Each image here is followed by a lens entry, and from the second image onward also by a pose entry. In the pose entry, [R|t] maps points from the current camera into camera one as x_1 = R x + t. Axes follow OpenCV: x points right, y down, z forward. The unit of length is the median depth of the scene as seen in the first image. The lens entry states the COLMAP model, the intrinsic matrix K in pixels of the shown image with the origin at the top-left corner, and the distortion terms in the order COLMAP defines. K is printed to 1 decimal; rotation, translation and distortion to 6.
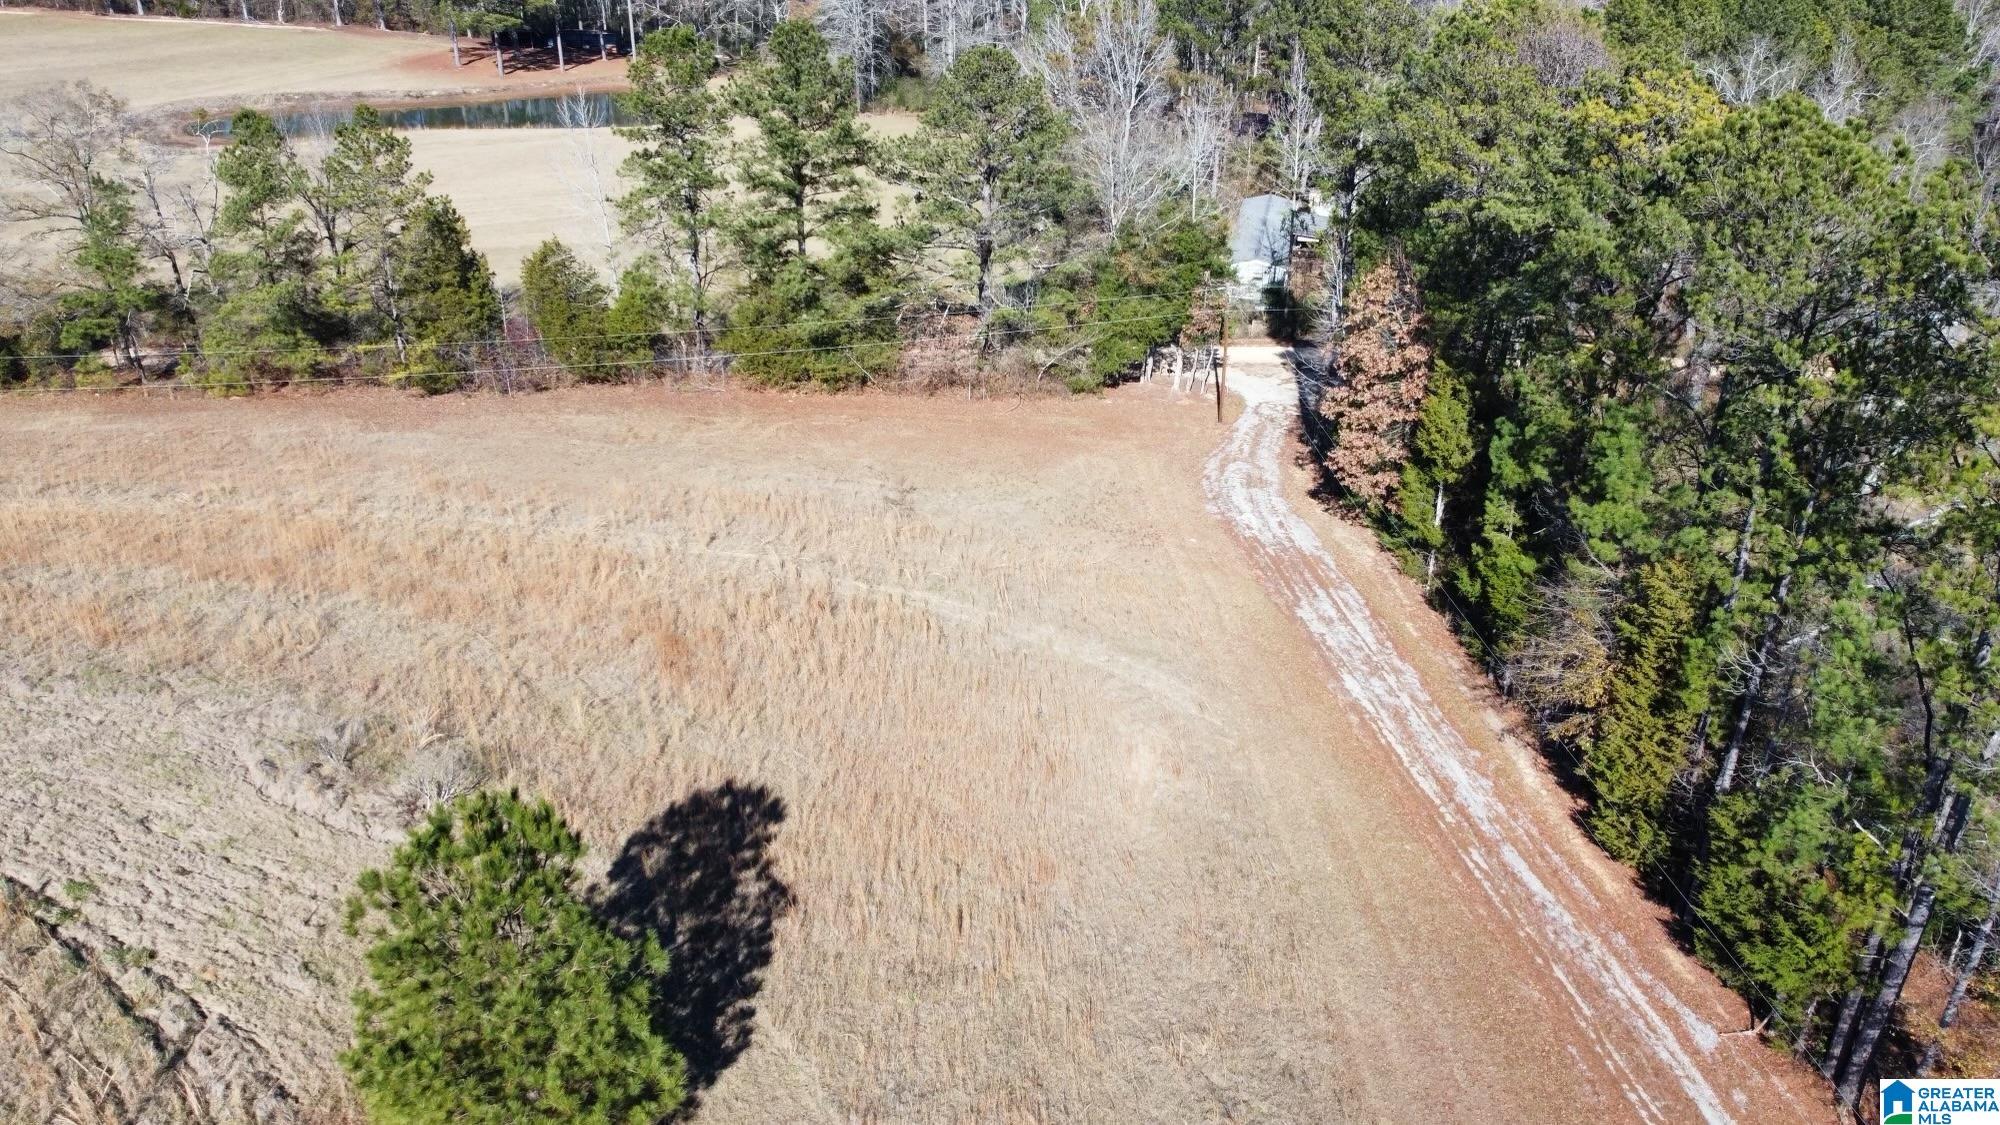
lens RADIAL K [[1508.2, 0, 1000.0], [0, 1508.2, 562.5], [0, 0, 1]] dist [-0.001111, -0.001620]
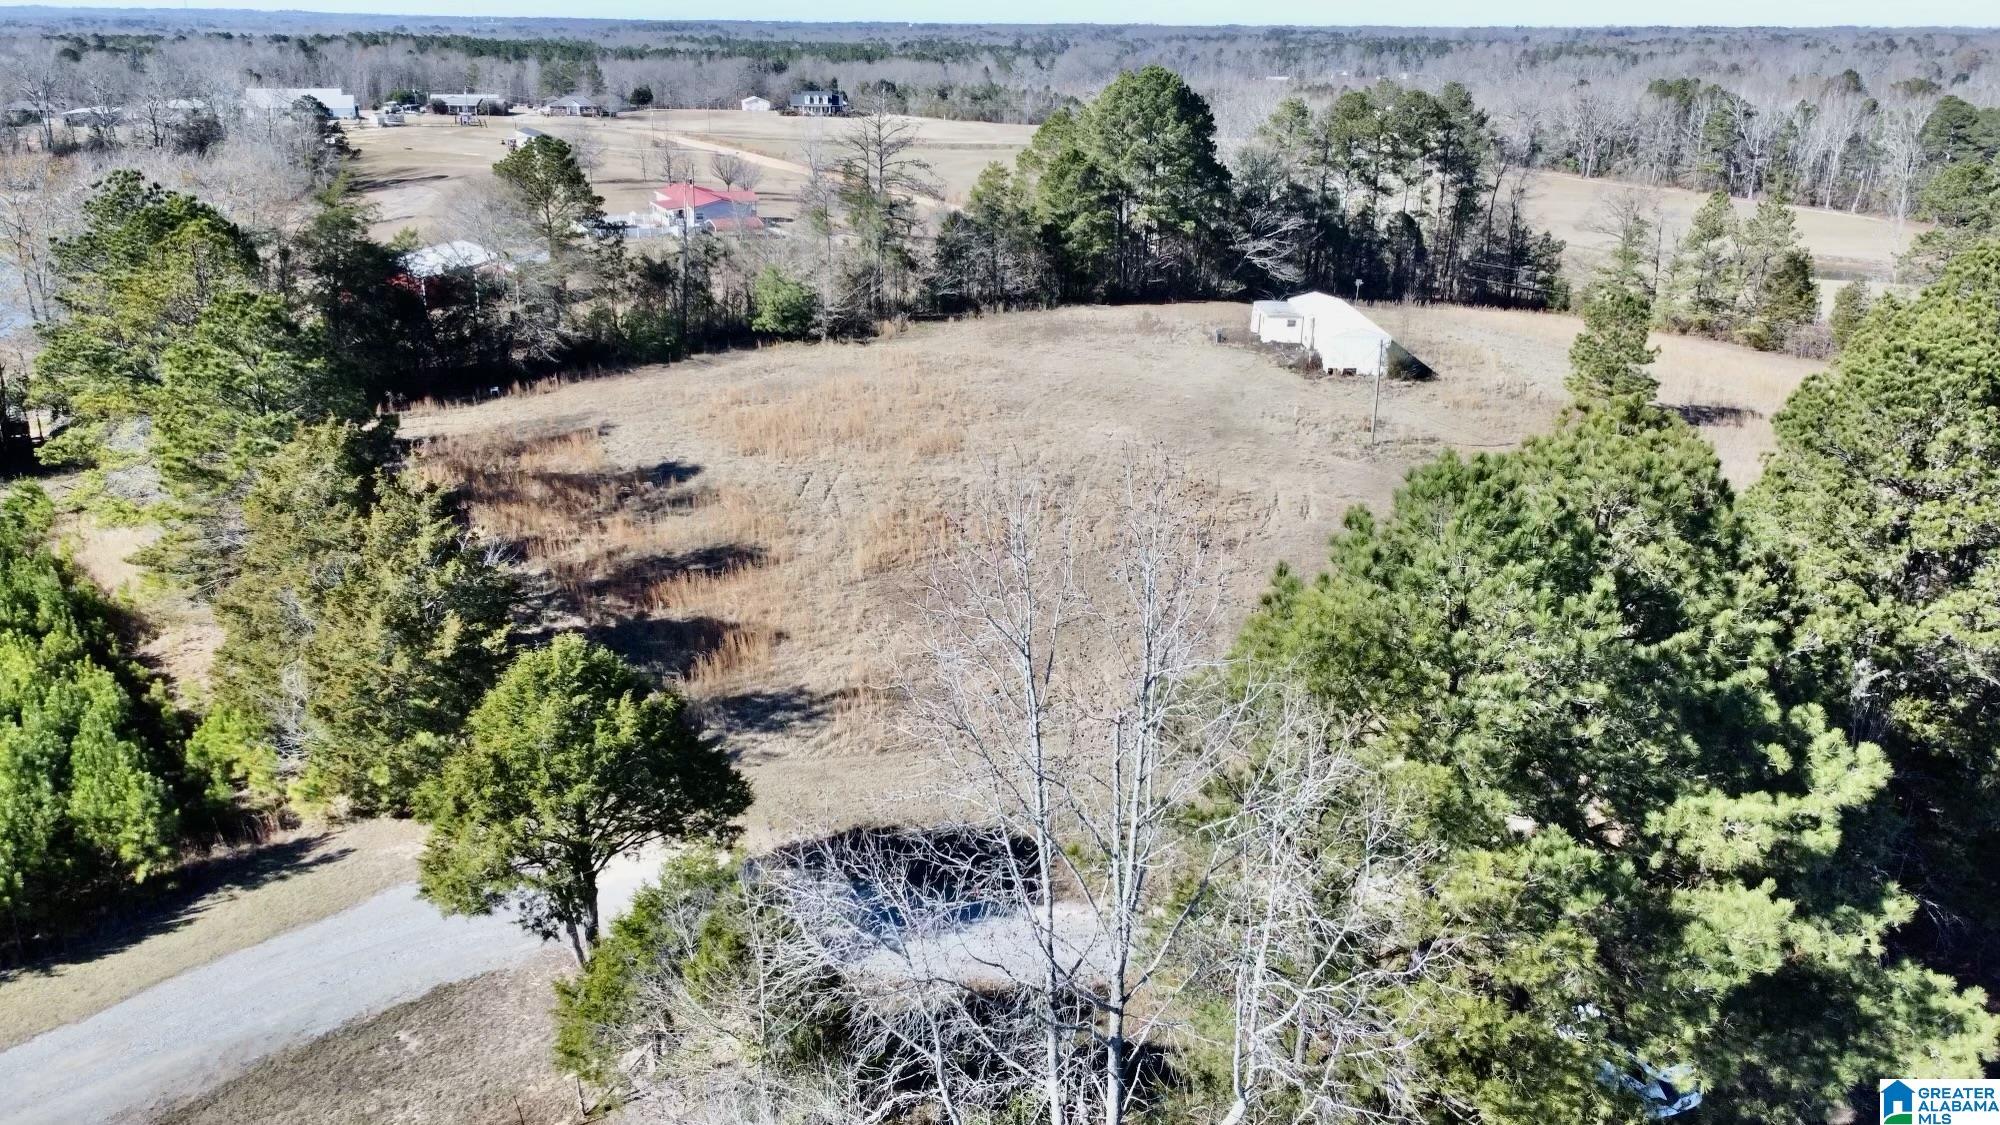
lens RADIAL K [[1510.6, 0, 995.3], [0, 1510.6, 560.6], [0, 0, 1]] dist [0.006381, -0.007800]
pose [[0.558207, 0.262009, -0.787246, 0.626314], [-0.373159, 0.926731, 0.043839, 0.396691], [0.741052, 0.269297, 0.615079, -0.749049]]
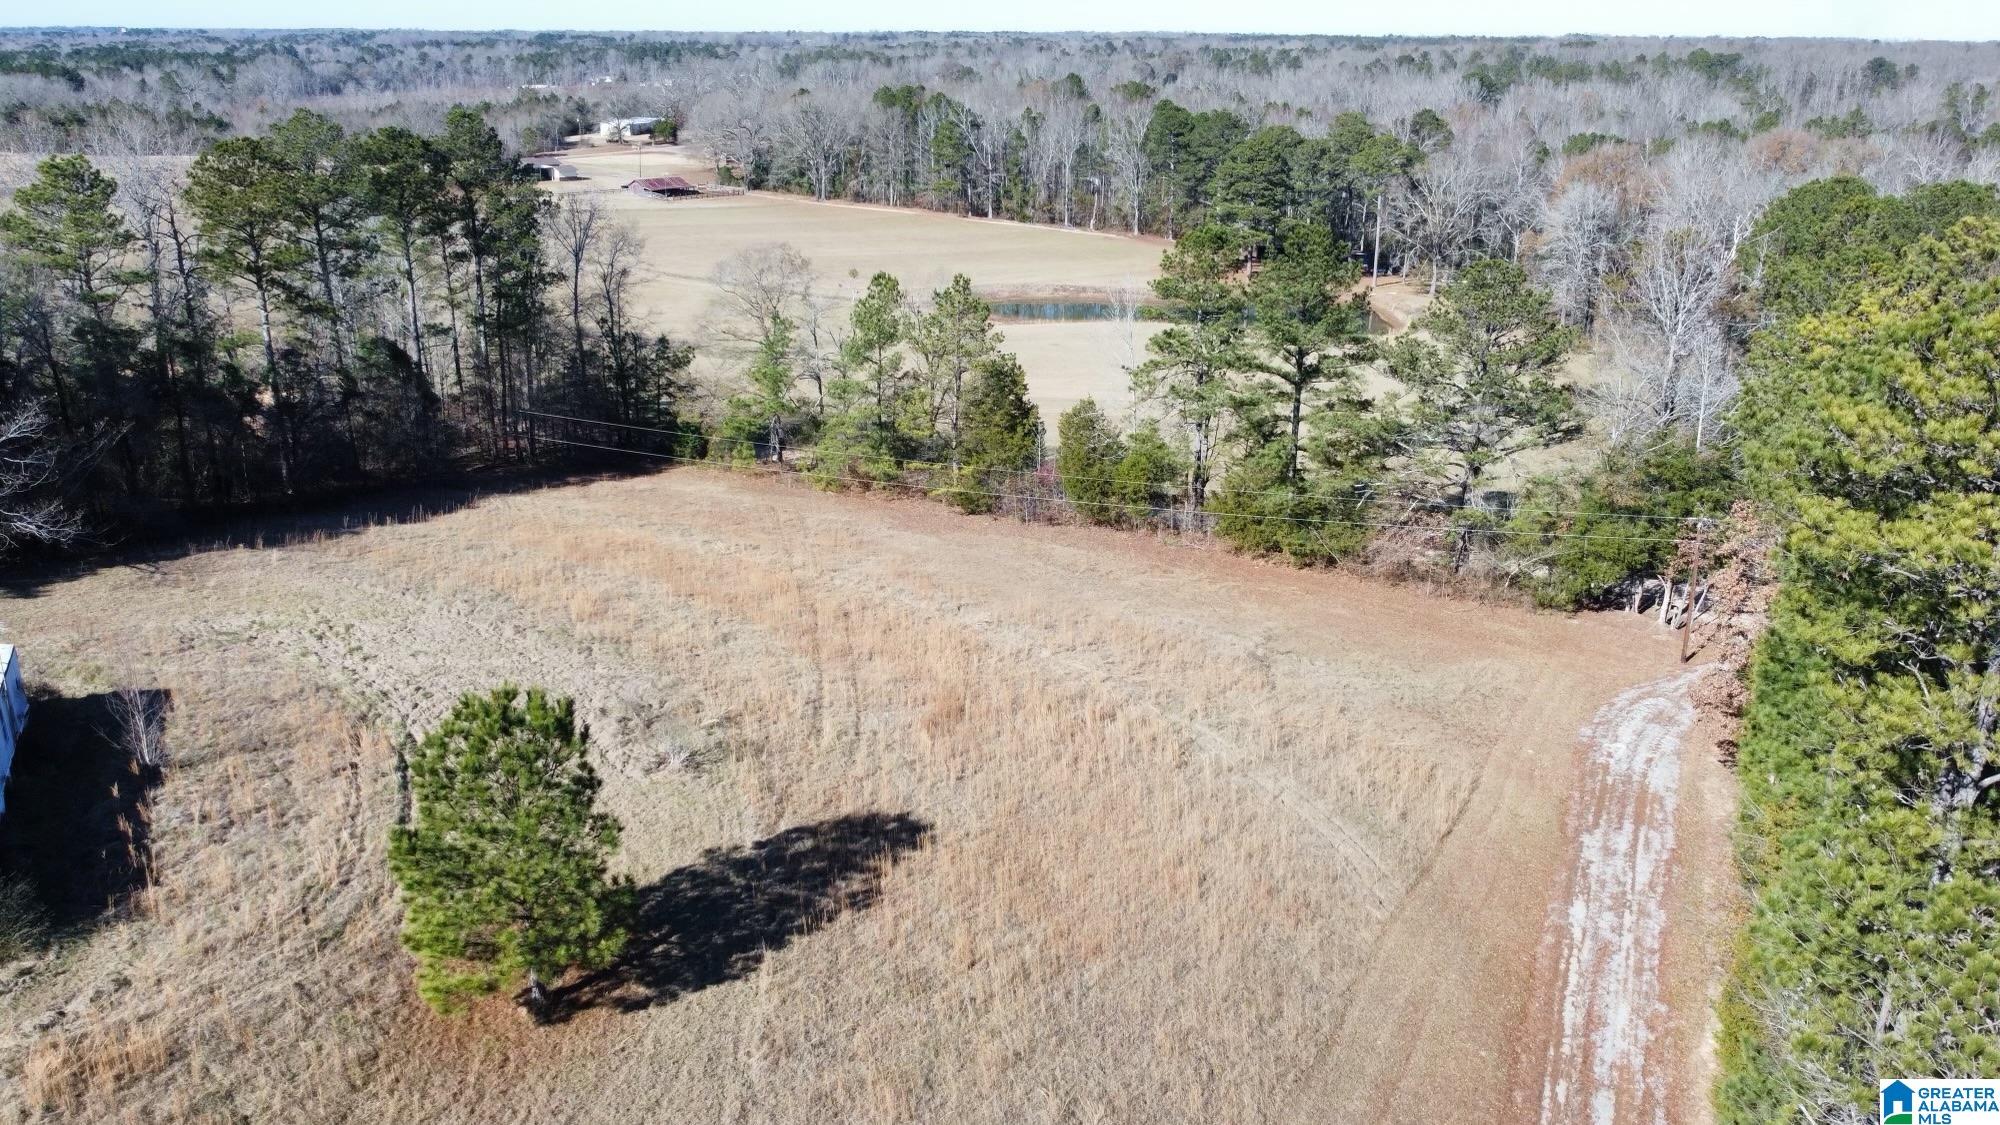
lens RADIAL K [[1510.6, 0, 995.3], [0, 1510.6, 560.6], [0, 0, 1]] dist [0.006381, -0.007800]
pose [[0.856843, 0.155191, -0.491666, 0.238806], [-0.224107, 0.970930, -0.084092, 0.020287], [0.464323, 0.182239, 0.866714, -0.013536]]
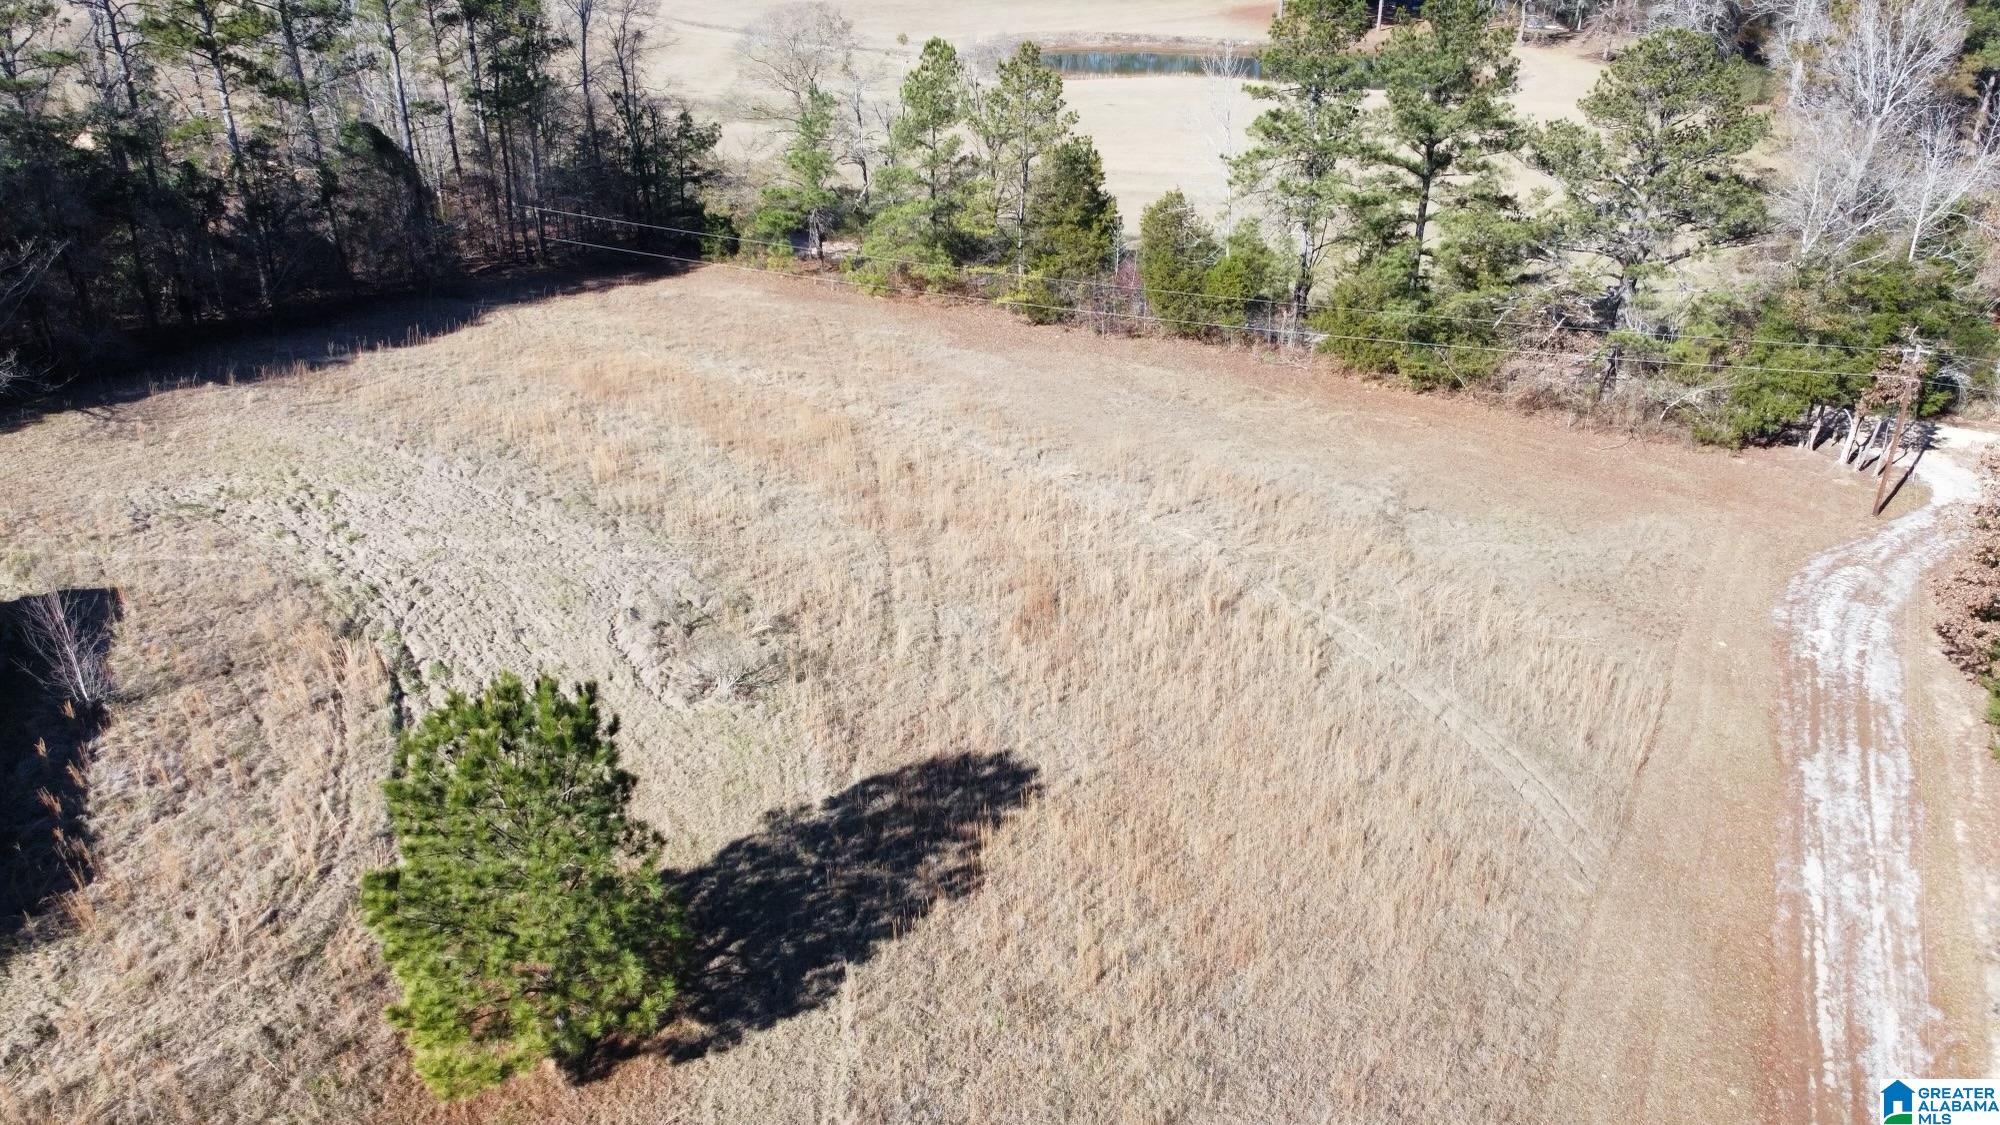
lens RADIAL K [[1510.6, 0, 995.3], [0, 1510.6, 560.6], [0, 0, 1]] dist [0.006381, -0.007800]
pose [[0.847787, 0.235189, -0.475335, 0.141991], [-0.225627, 0.971081, 0.078059, -0.027647], [0.479948, 0.041072, 0.876335, 0.074520]]
